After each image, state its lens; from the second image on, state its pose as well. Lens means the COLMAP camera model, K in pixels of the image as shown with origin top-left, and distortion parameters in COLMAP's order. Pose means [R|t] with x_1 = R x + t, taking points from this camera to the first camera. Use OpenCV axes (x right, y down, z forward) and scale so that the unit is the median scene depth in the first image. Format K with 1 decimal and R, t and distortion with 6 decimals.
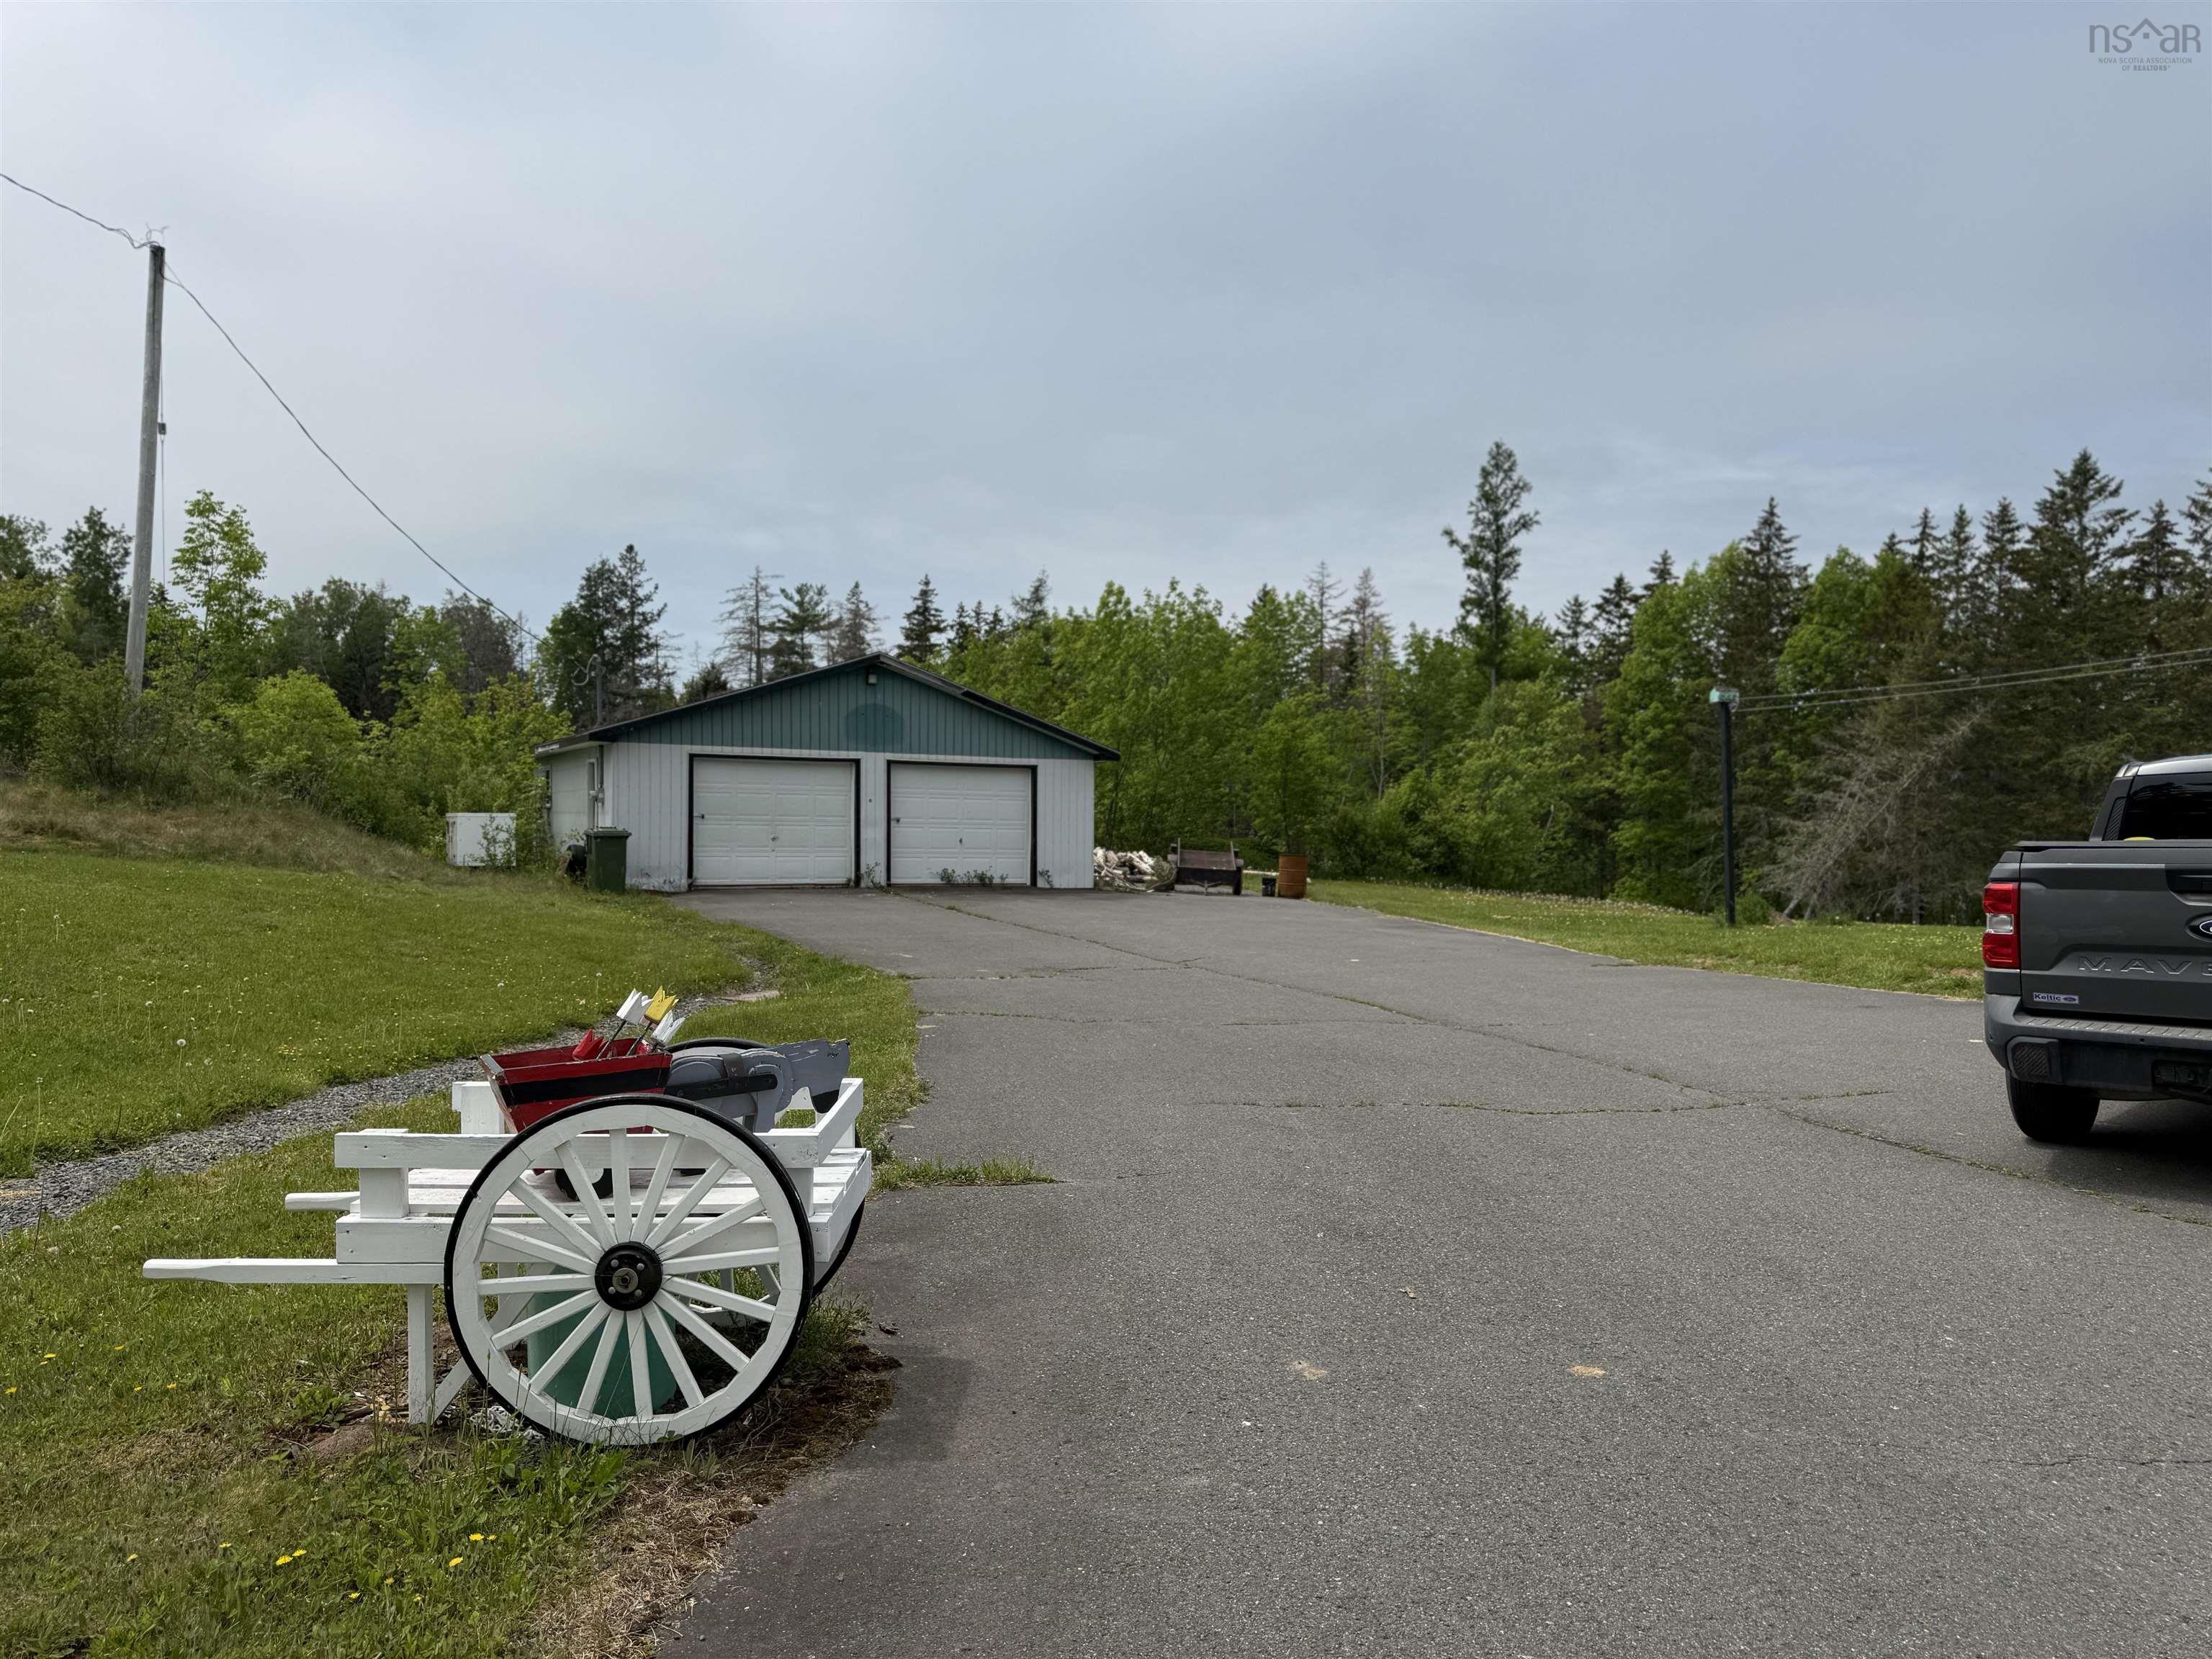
lens RADIAL K [[1606.4, 0, 1106.0], [0, 1606.4, 829.5], [0, 0, 1]] dist [0.067176, -0.000835]
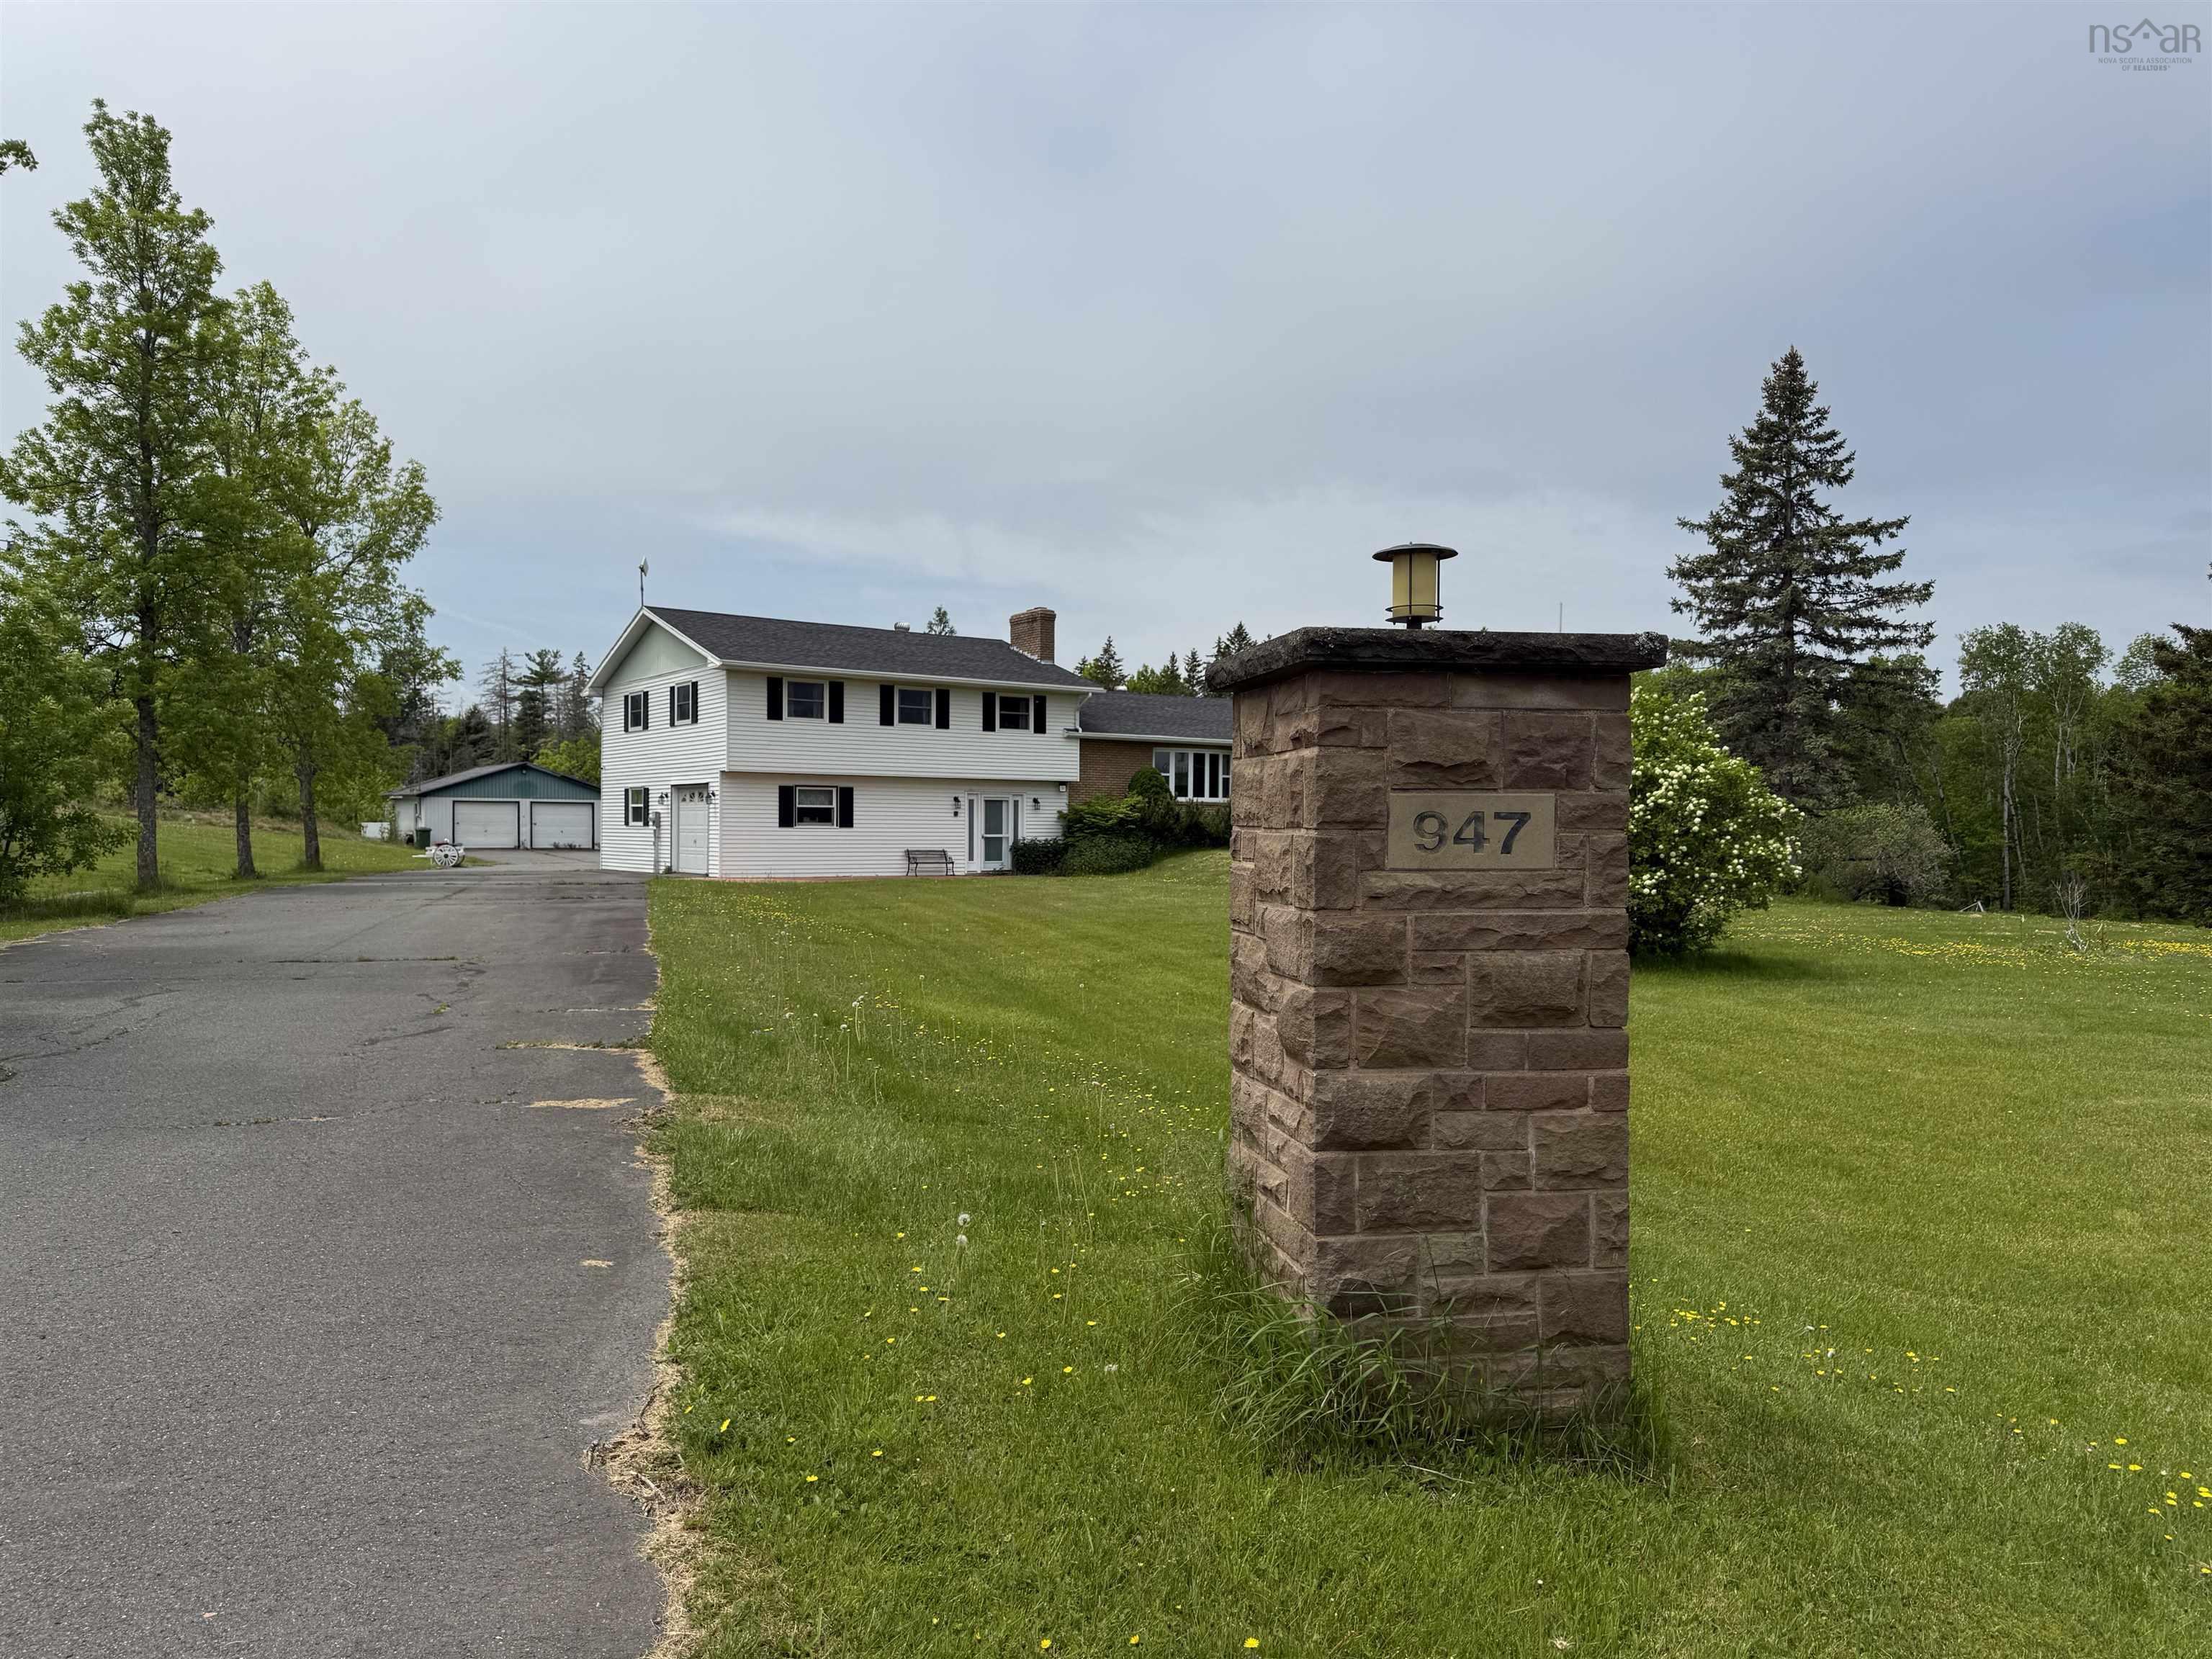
lens RADIAL K [[1606.4, 0, 1106.0], [0, 1606.4, 829.5], [0, 0, 1]] dist [0.067176, -0.000835]
pose [[0.992180, -0.003345, 0.124767, 0.479628], [0.002892, 0.999989, 0.003816, -0.003960], [-0.124778, -0.003426, 0.992179, -1.804925]]
